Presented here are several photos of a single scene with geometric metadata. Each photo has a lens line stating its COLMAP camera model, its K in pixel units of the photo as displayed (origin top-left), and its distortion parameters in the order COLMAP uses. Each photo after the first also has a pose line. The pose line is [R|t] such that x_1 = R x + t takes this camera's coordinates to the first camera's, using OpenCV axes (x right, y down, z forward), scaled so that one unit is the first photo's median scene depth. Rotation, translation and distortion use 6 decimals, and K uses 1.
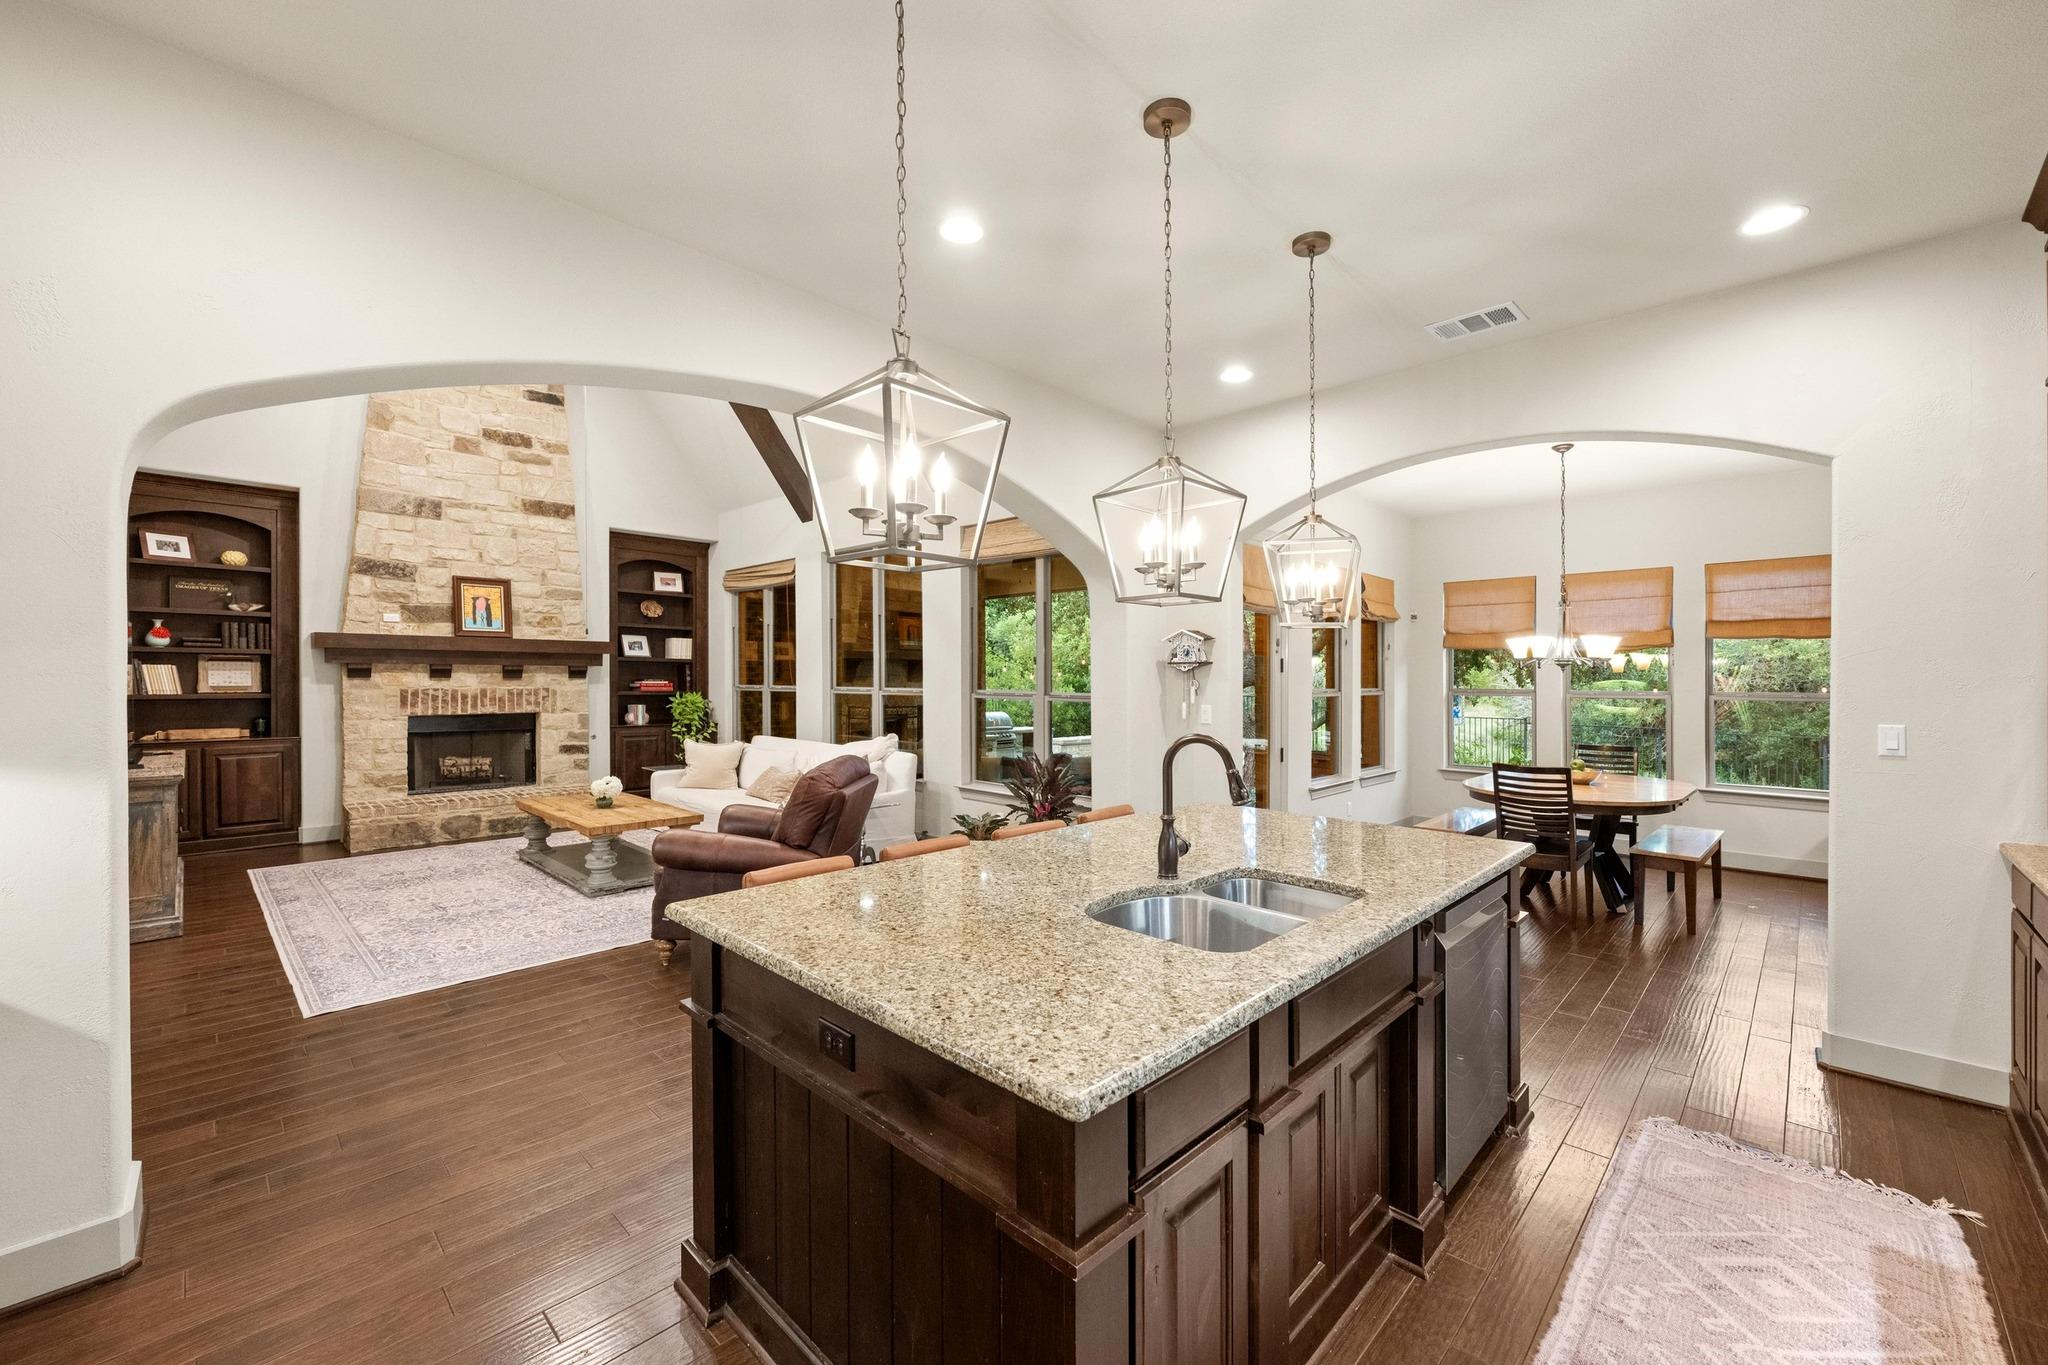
lens RADIAL K [[812.9, 0, 1022.3], [0, 812.9, 684.2], [0, 0, 1]] dist [-0.000768, -0.000516]
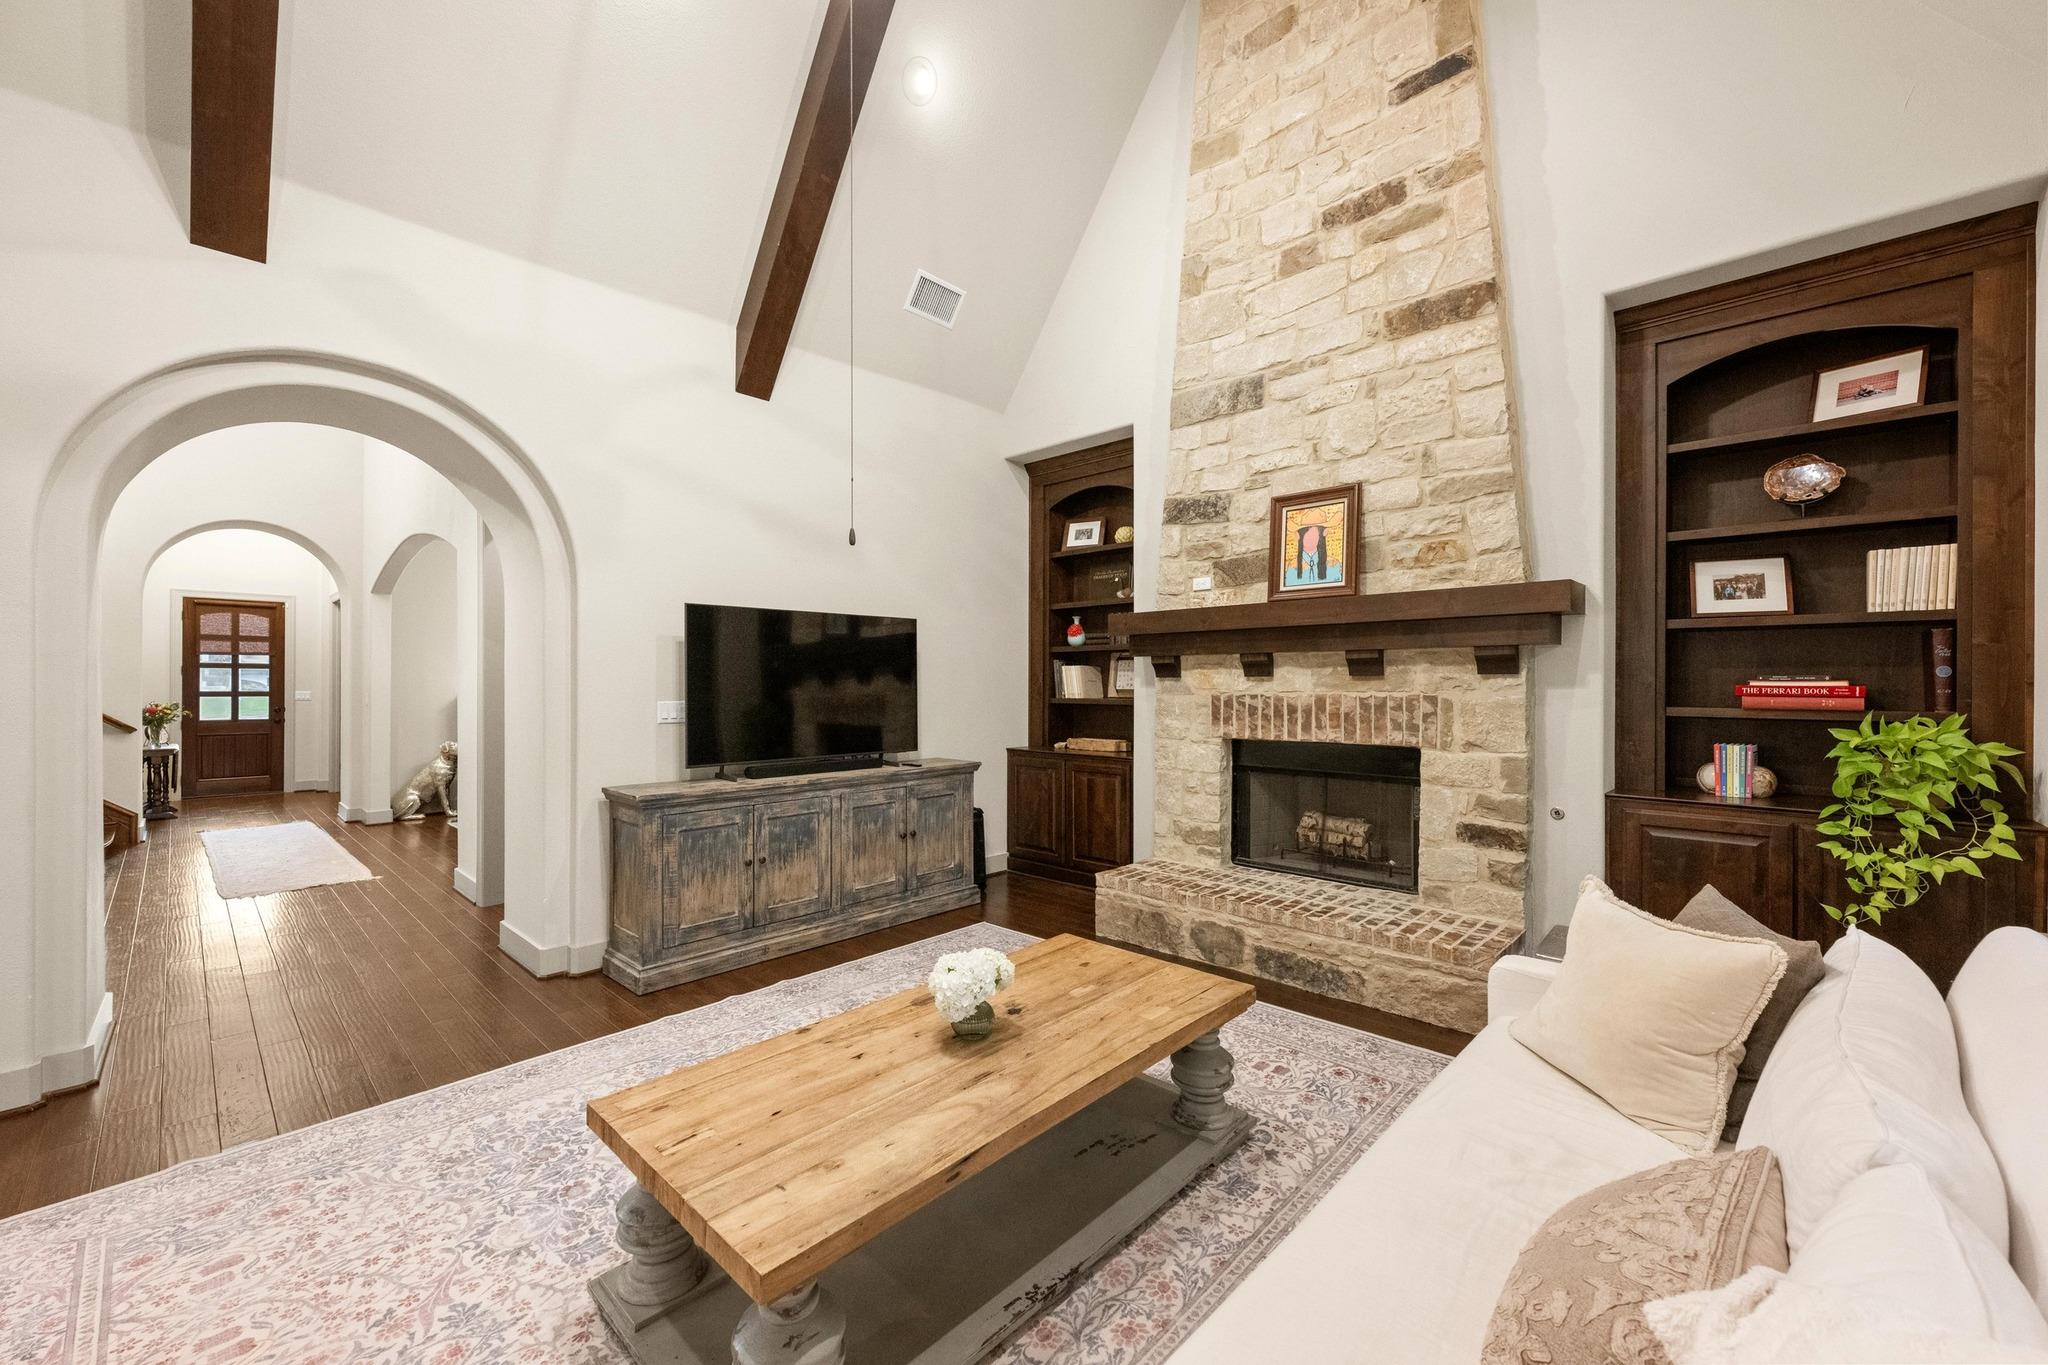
lens RADIAL K [[812.9, 0, 1022.5], [0, 812.9, 690.6], [0, 0, 1]] dist [-0.000768, -0.000516]
pose [[0.018828, 0.003695, -0.999816, -0.126448], [-0.004731, 0.999982, 0.003607, 0.001123], [0.999812, 0.004663, 0.018846, 0.782411]]
